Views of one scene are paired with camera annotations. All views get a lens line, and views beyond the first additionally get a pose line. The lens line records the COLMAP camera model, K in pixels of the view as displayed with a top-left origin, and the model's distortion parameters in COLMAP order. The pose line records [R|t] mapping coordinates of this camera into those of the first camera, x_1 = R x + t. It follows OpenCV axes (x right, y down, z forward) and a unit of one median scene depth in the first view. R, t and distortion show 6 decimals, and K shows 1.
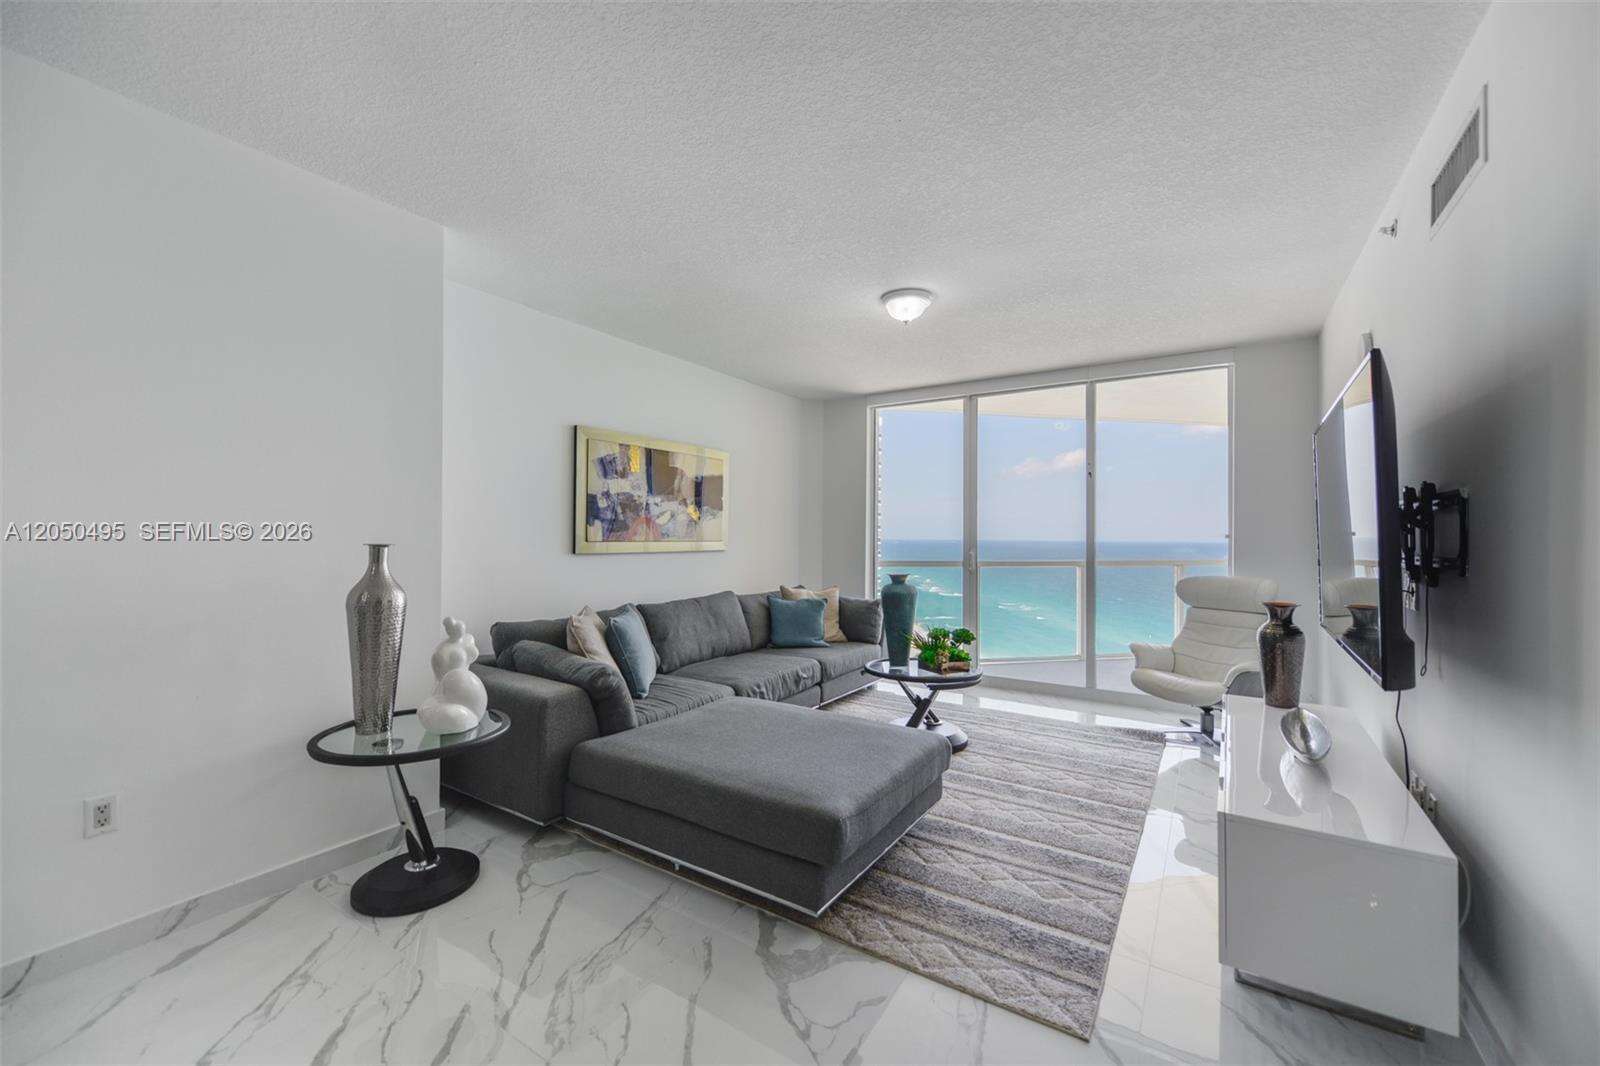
lens RADIAL K [[635.6, 0, 801.9], [0, 635.6, 539.3], [0, 0, 1]] dist [0.000261, -0.003053]
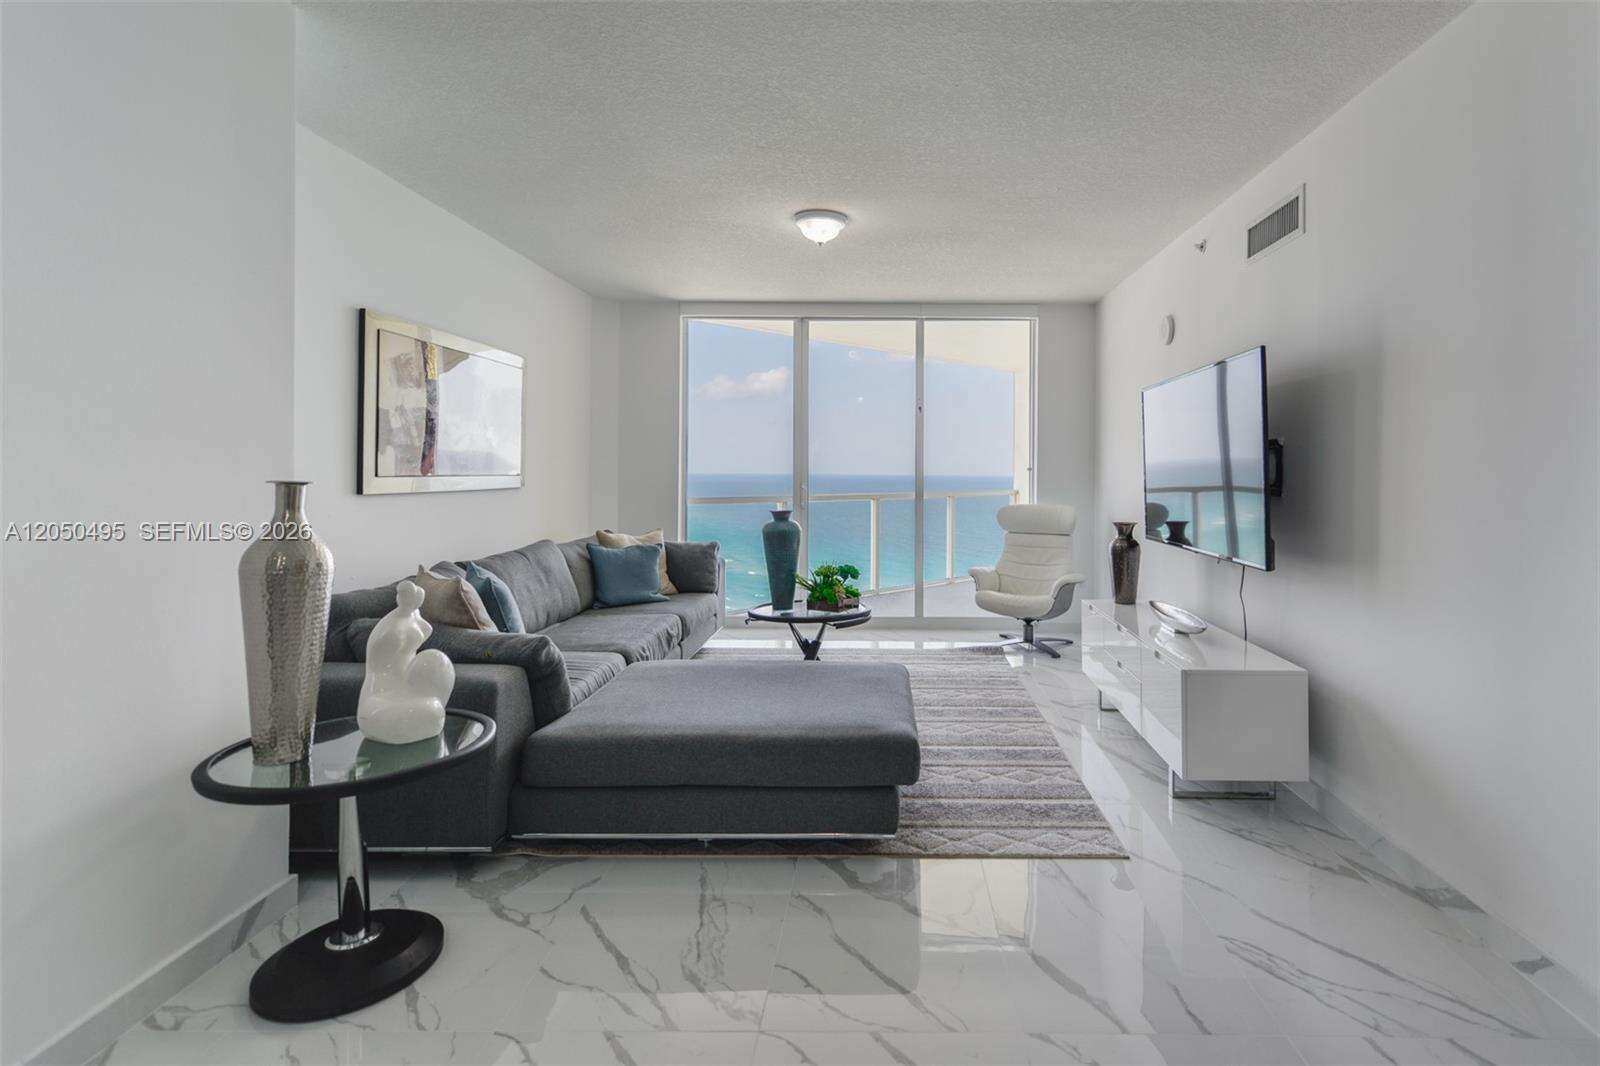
lens RADIAL K [[778.0, 0, 886.4], [0, 778.0, 476.6], [0, 0, 1]] dist [0.006543, 0.000194]
pose [[0.835026, -0.004854, 0.550190, -0.364663], [0.001698, 0.999979, 0.006244, -0.000972], [-0.550208, -0.004280, 0.835016, -0.025854]]
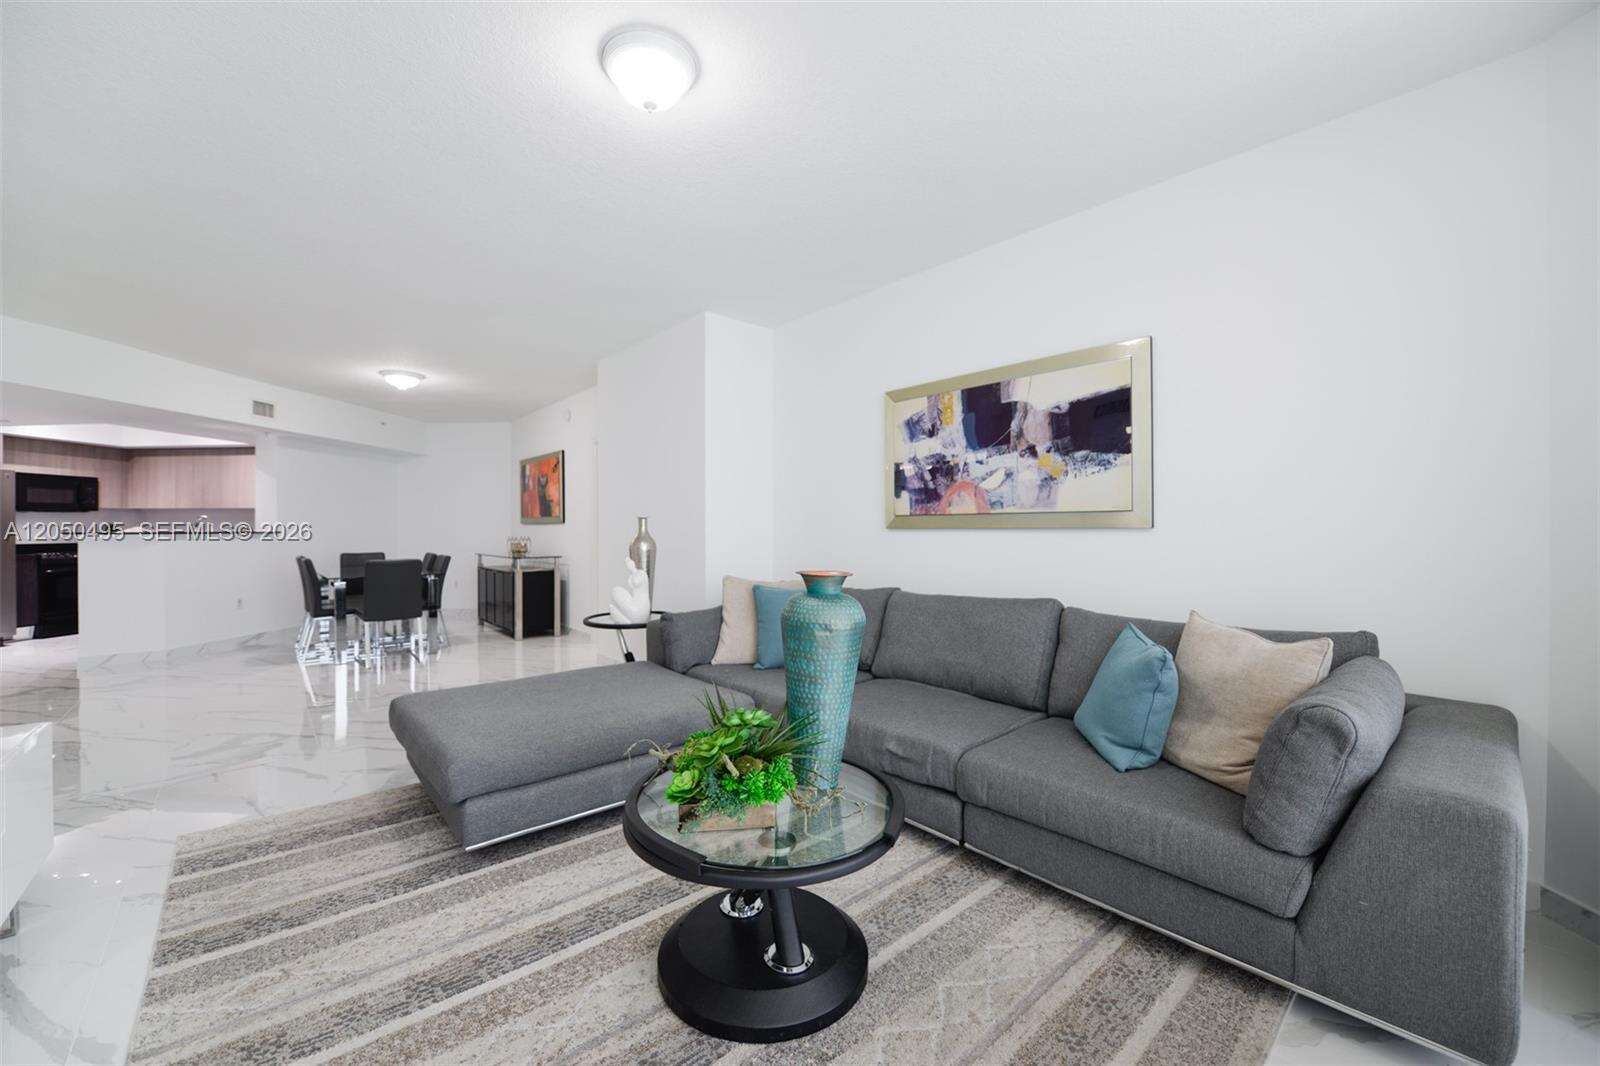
lens RADIAL K [[635.6, 0, 783.3], [0, 635.6, 529.3], [0, 0, 1]] dist [0.000261, -0.003053]
pose [[-0.311683, -0.003270, -0.950181, 0.613213], [-0.008536, 0.999963, -0.000642, 0.026834], [0.950148, 0.007911, -0.311699, 1.202862]]
